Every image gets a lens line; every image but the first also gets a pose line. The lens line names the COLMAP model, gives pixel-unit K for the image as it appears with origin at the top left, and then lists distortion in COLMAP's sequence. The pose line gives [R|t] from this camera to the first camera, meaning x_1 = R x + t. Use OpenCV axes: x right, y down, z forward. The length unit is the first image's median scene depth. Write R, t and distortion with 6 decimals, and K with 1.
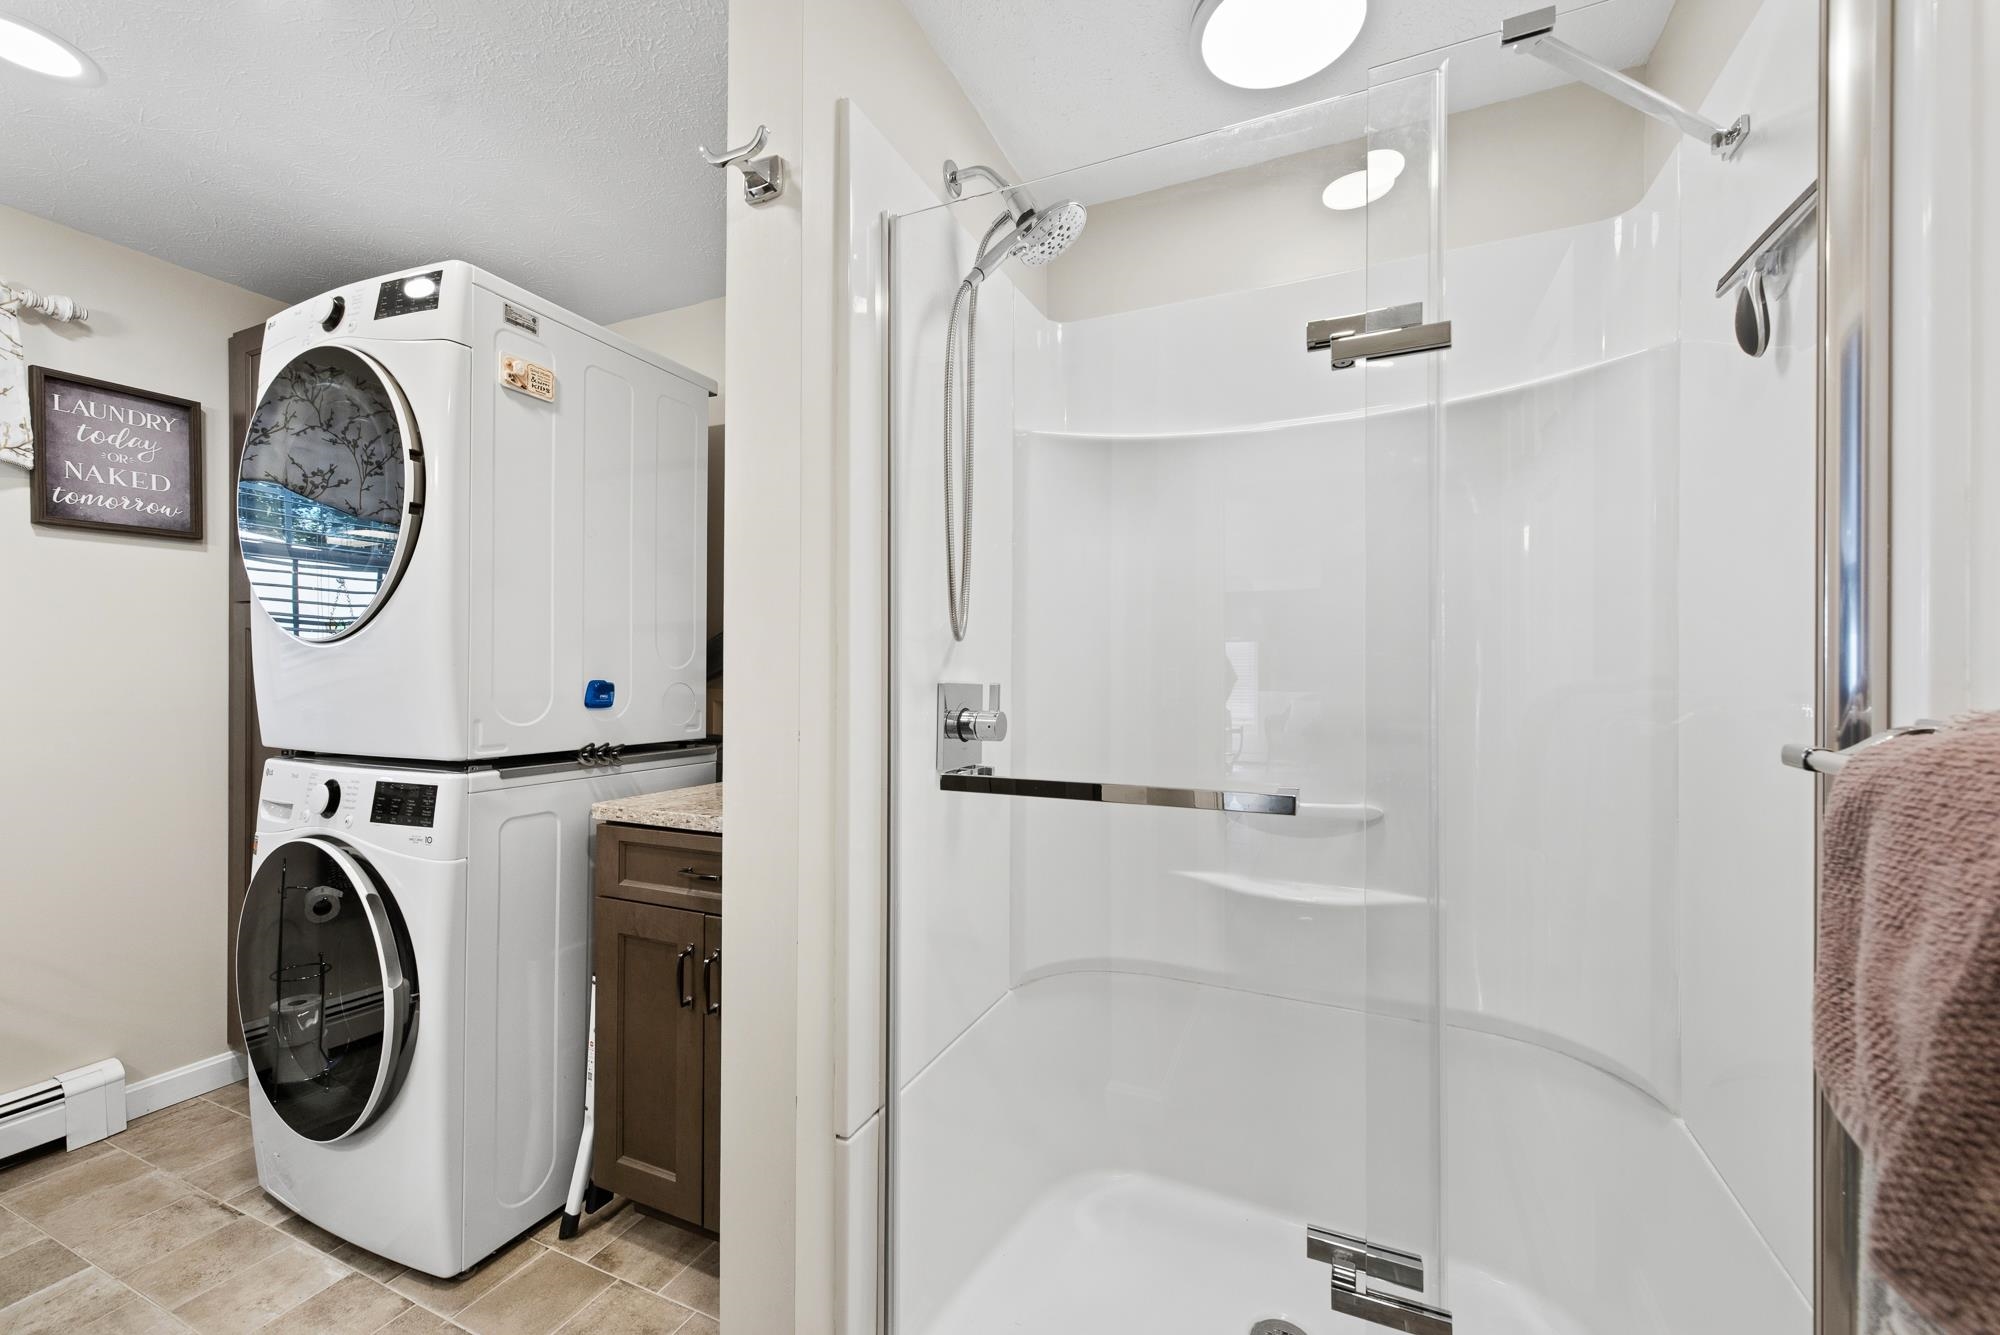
lens RADIAL K [[781.6, 0, 1005.9], [0, 781.6, 672.8], [0, 0, 1]] dist [0.006135, -0.000954]
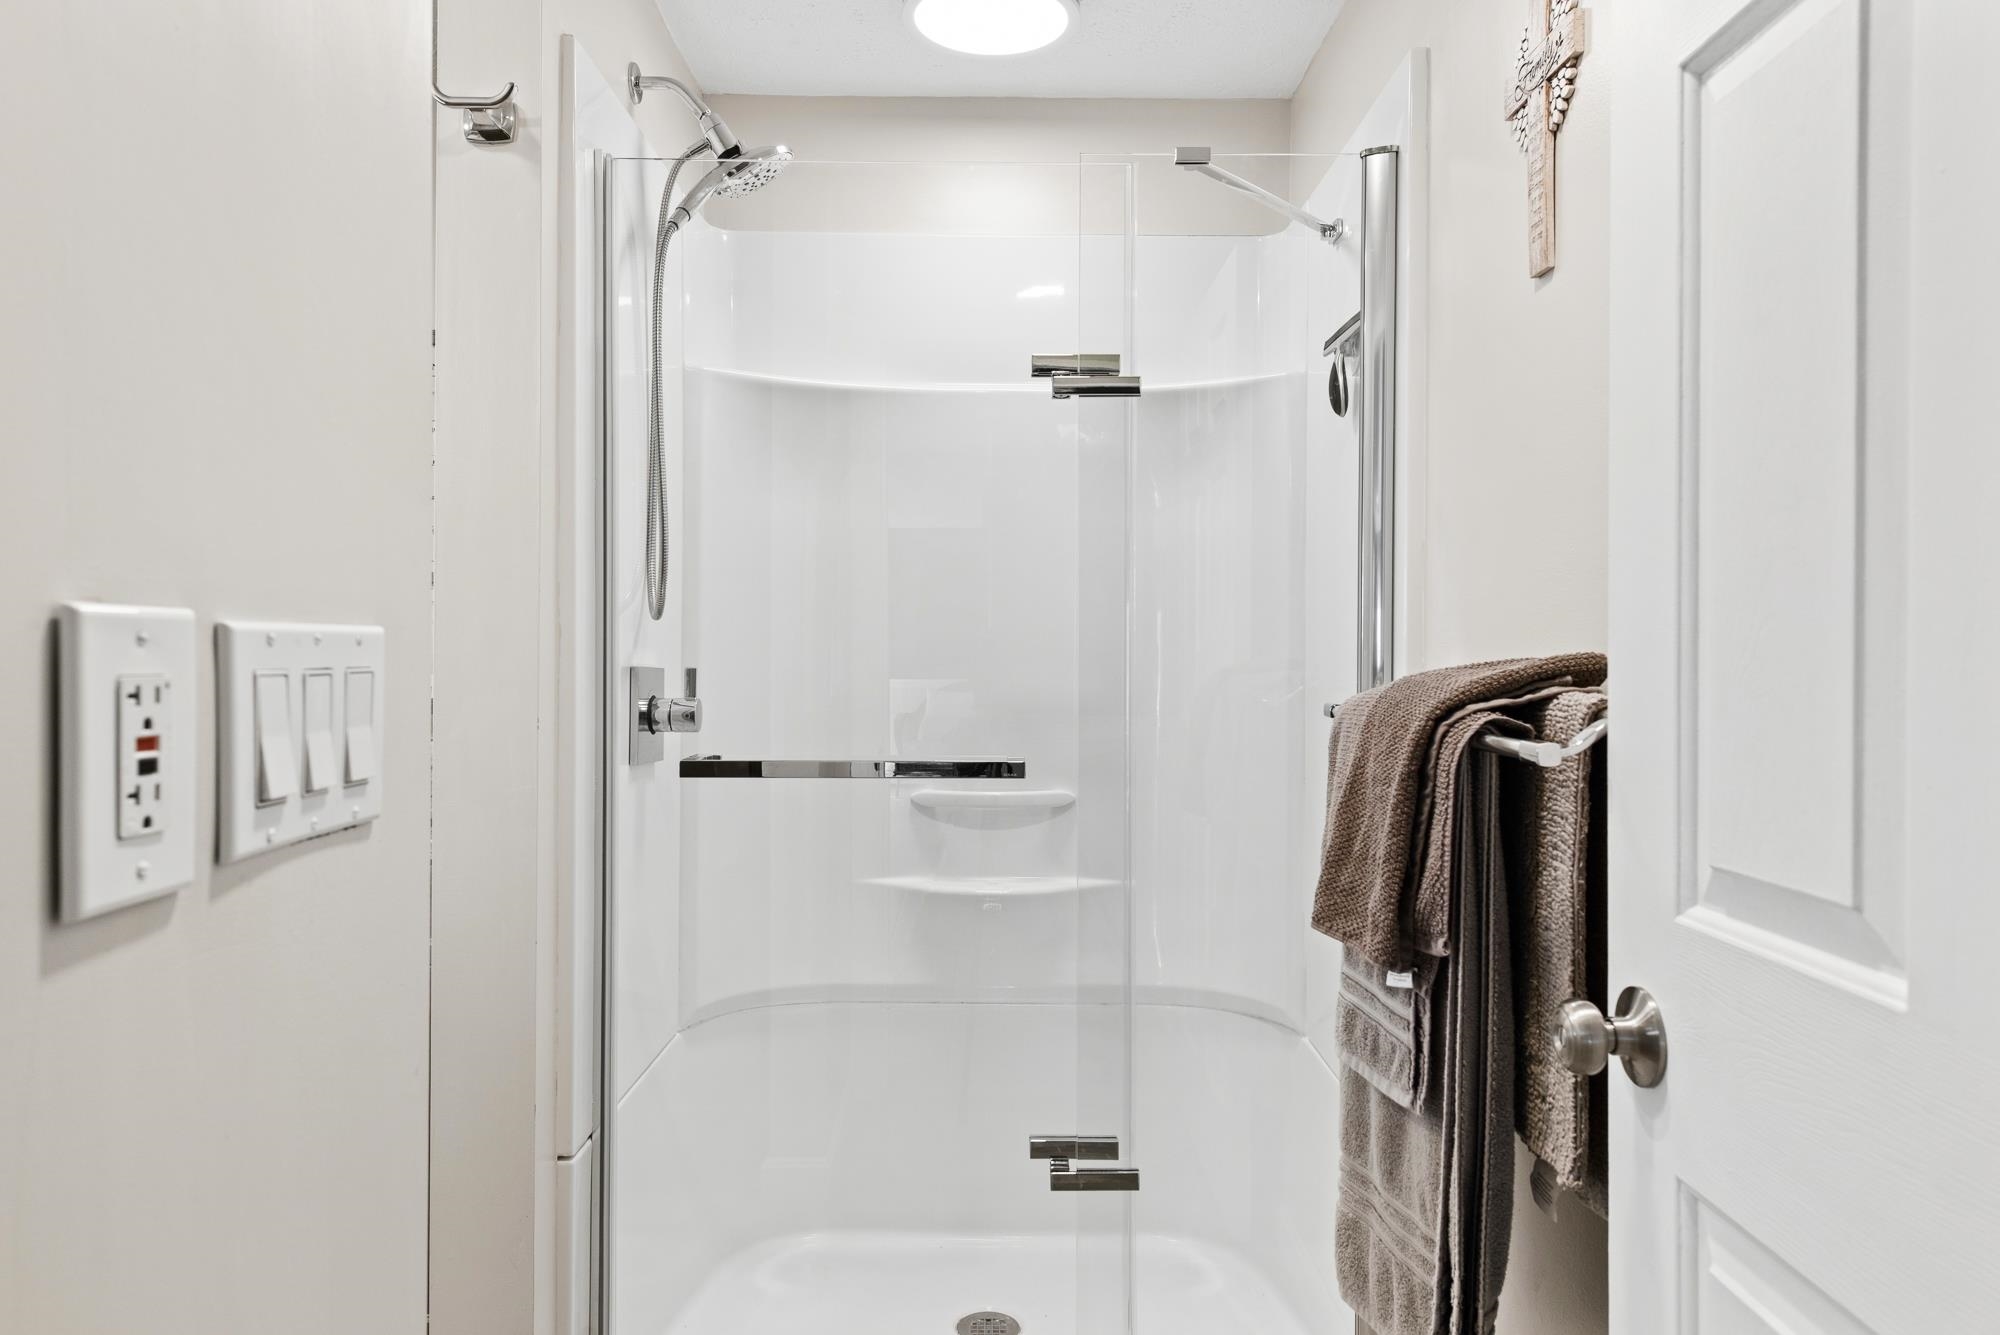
lens RADIAL K [[1327.3, 0, 999.7], [0, 1327.3, 660.2], [0, 0, 1]] dist [0.008445, -0.000118]
pose [[0.912008, -0.002071, 0.410167, -0.409167], [-0.000752, 0.999977, 0.006719, -0.005659], [-0.410172, -0.006436, 0.911986, -0.680633]]
